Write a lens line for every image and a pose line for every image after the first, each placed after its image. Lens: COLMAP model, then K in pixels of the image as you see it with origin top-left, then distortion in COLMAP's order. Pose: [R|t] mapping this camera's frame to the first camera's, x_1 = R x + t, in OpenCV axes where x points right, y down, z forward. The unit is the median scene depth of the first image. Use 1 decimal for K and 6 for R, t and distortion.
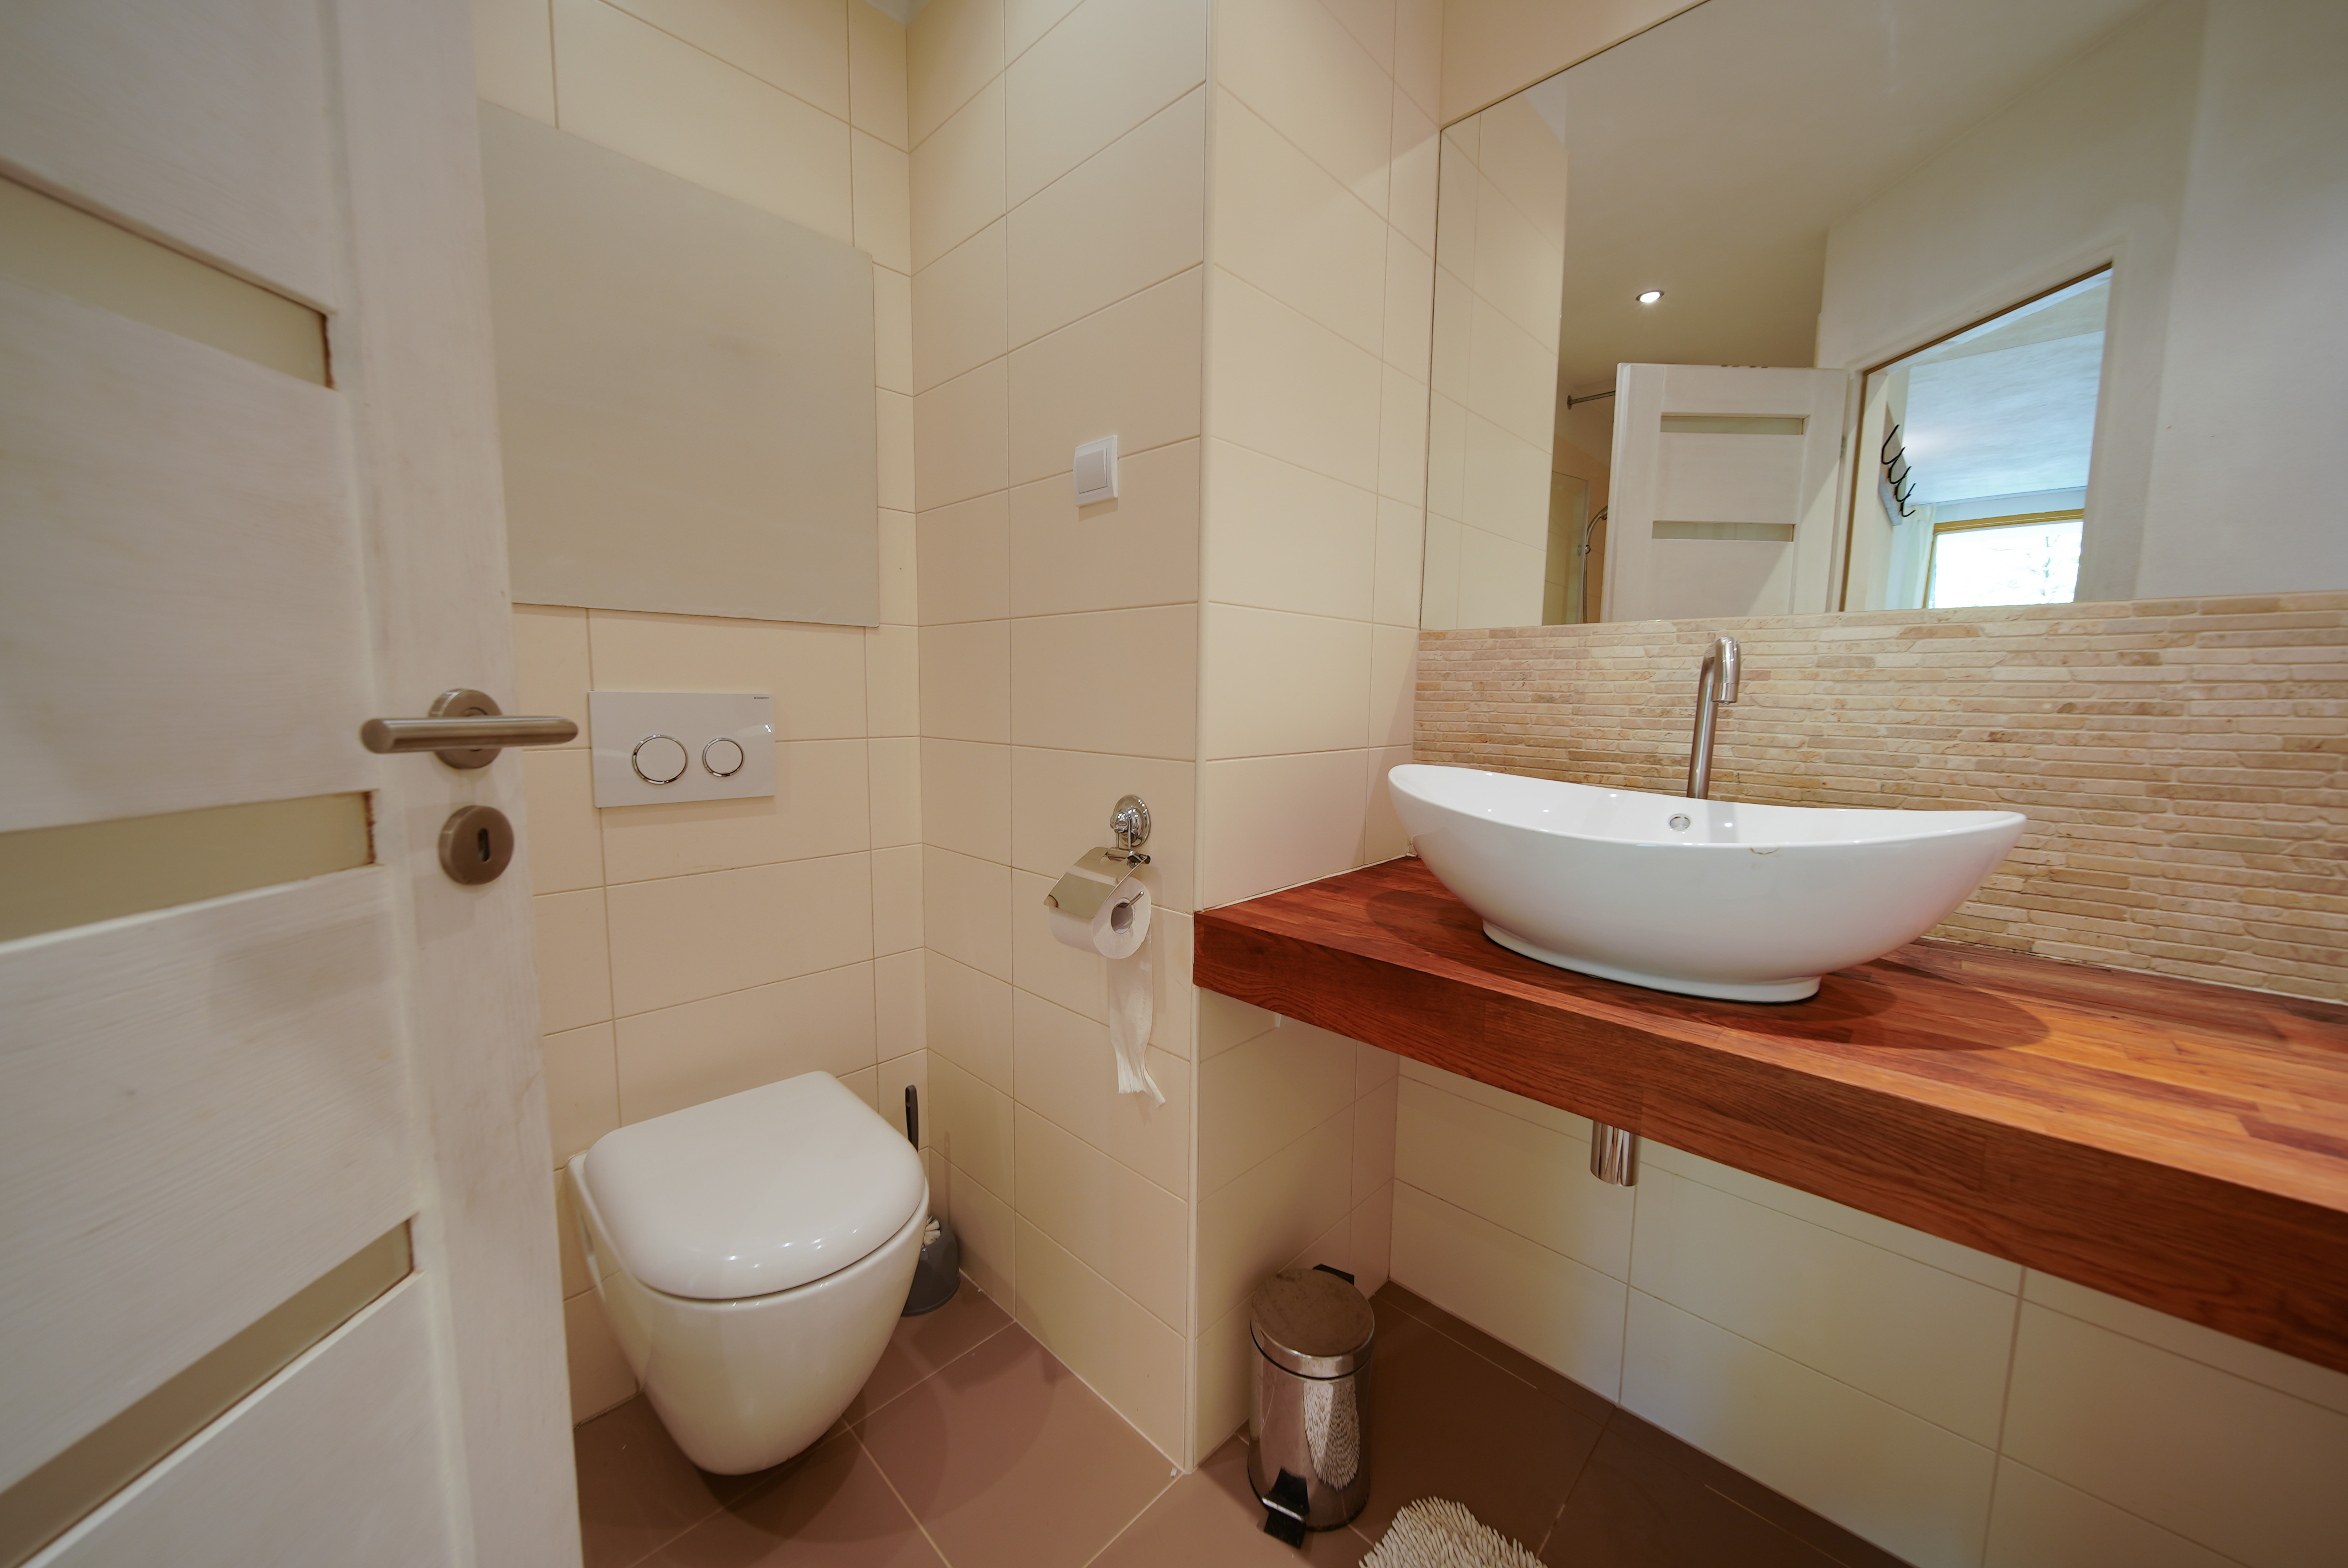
lens RADIAL K [[823.6, 0, 1166.3], [0, 823.6, 777.6], [0, 0, 1]] dist [-0.001218, -0.000326]
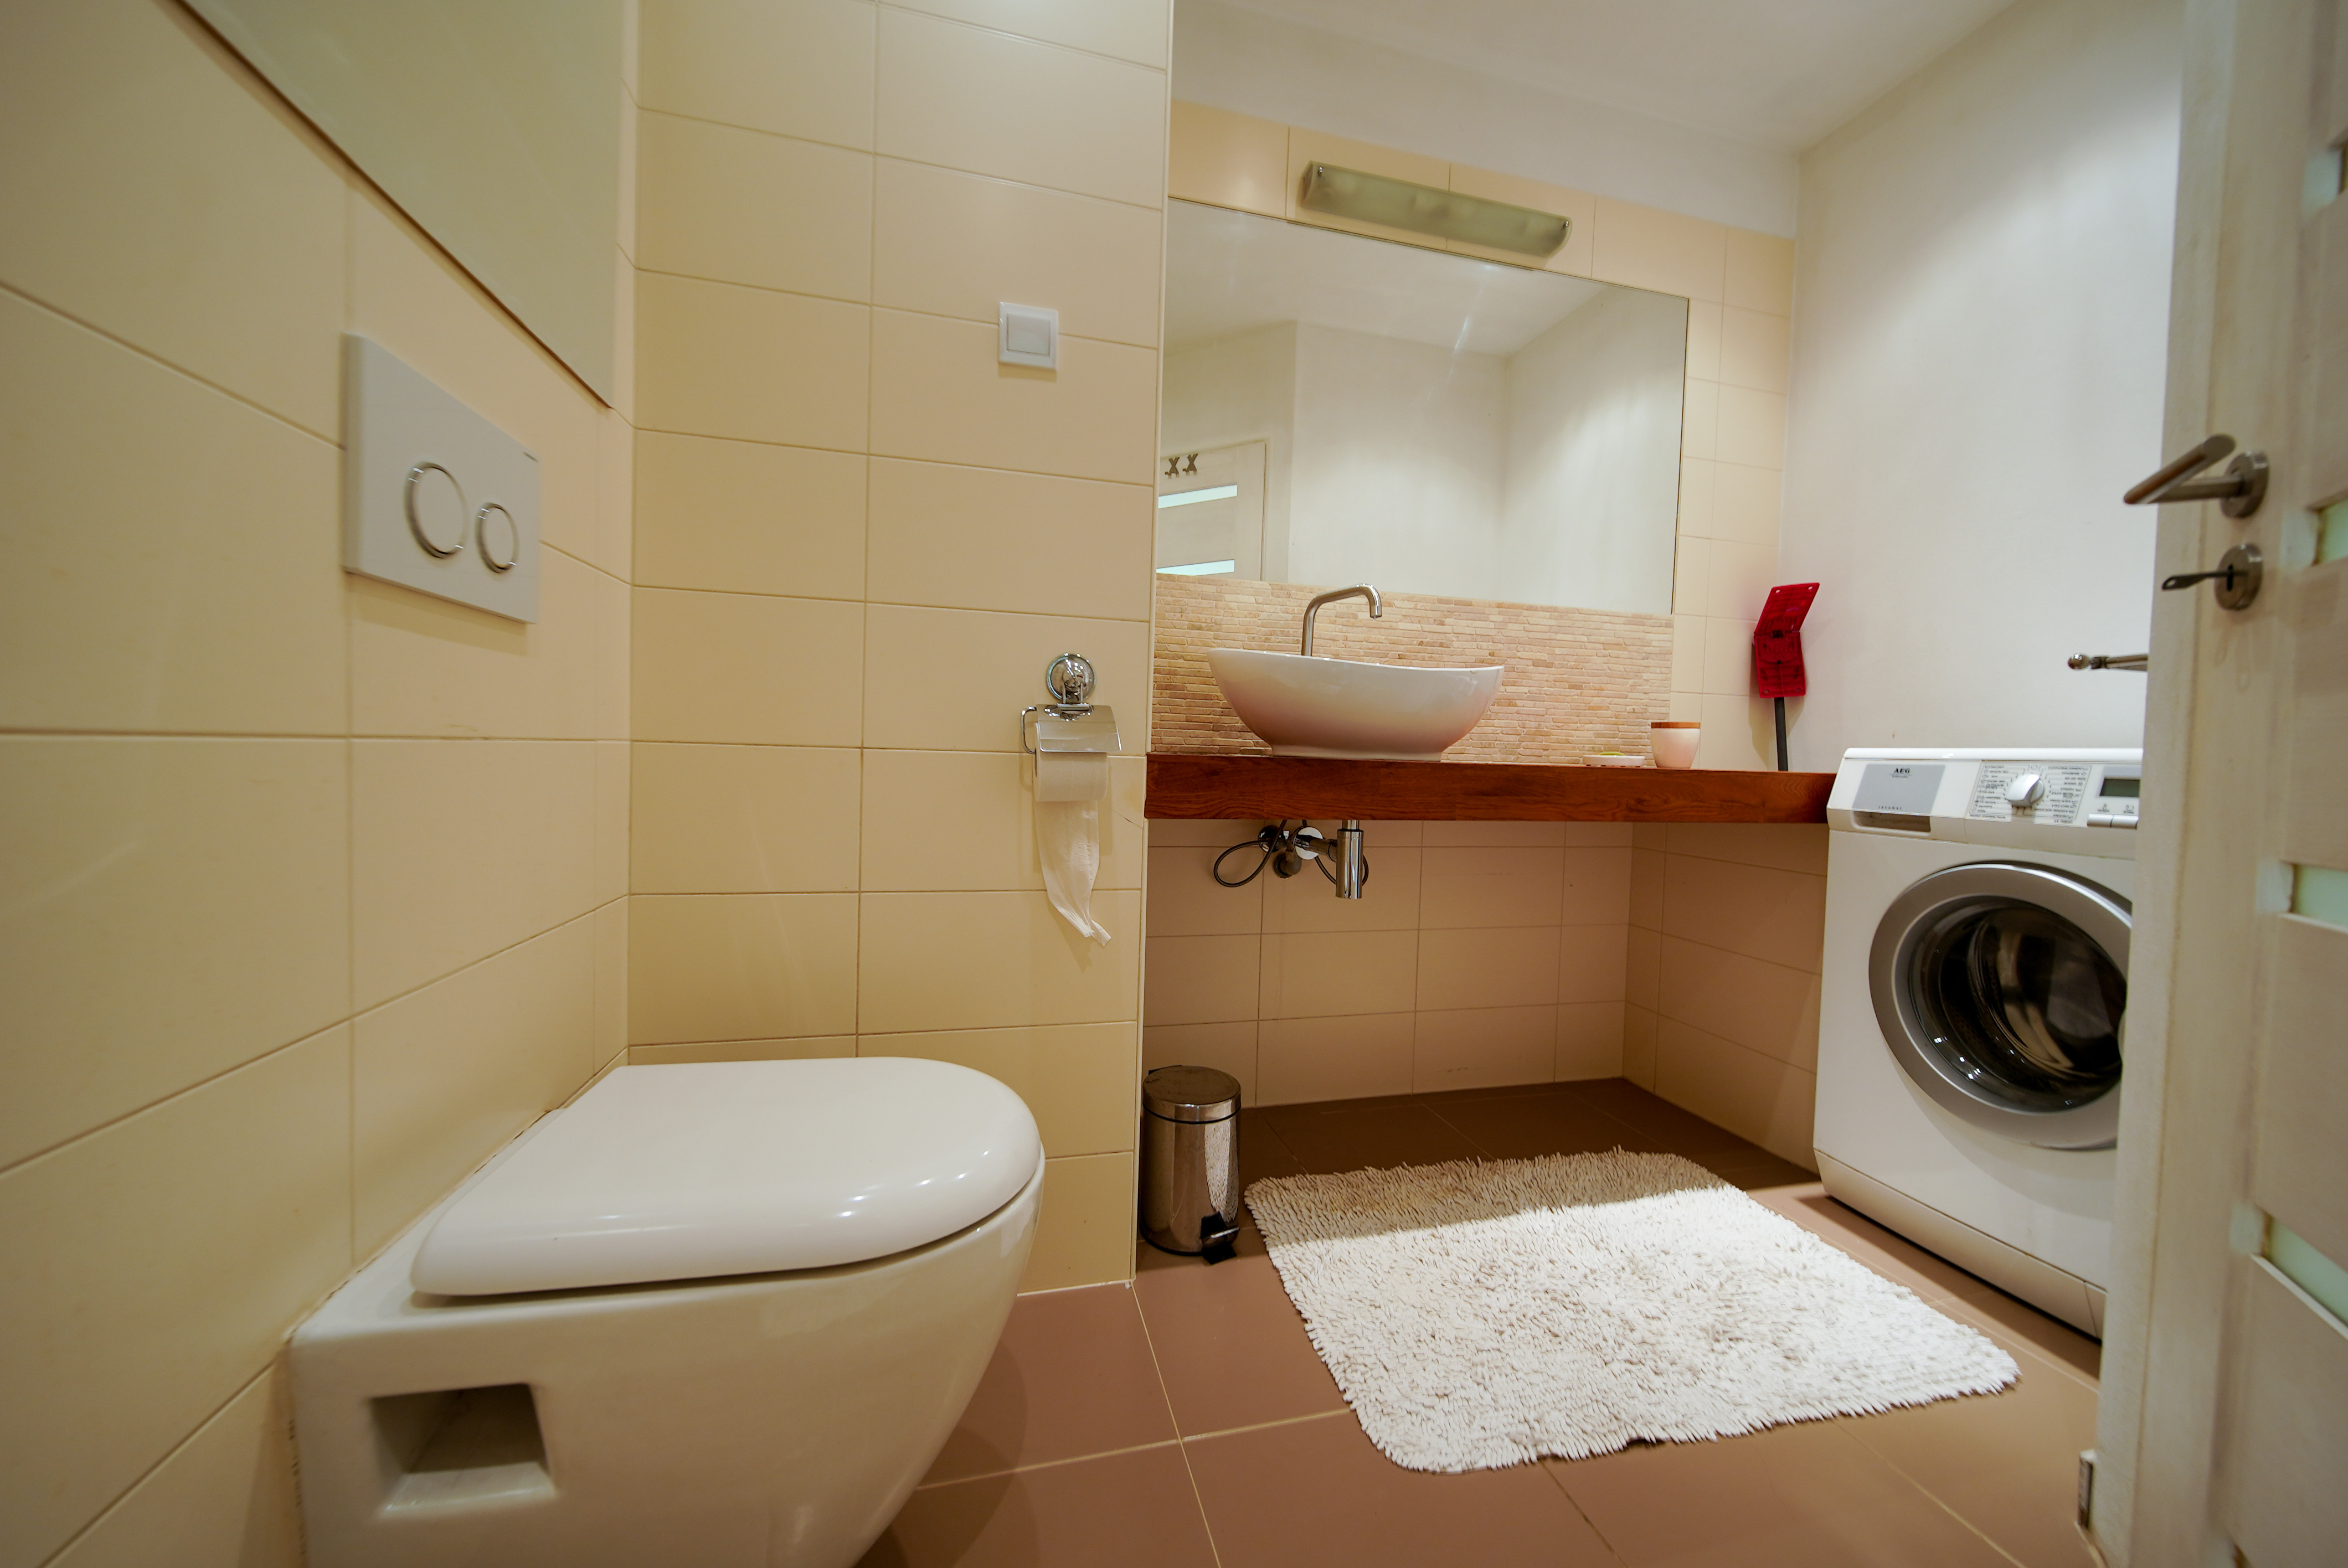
lens RADIAL K [[823.6, 0, 1166.3], [0, 823.6, 777.6], [0, 0, 1]] dist [-0.001218, -0.000326]
pose [[0.531079, -0.022562, 0.847022, -0.883776], [0.064447, 0.997825, -0.013828, 0.204401], [-0.844868, 0.061932, 0.531378, 0.350855]]
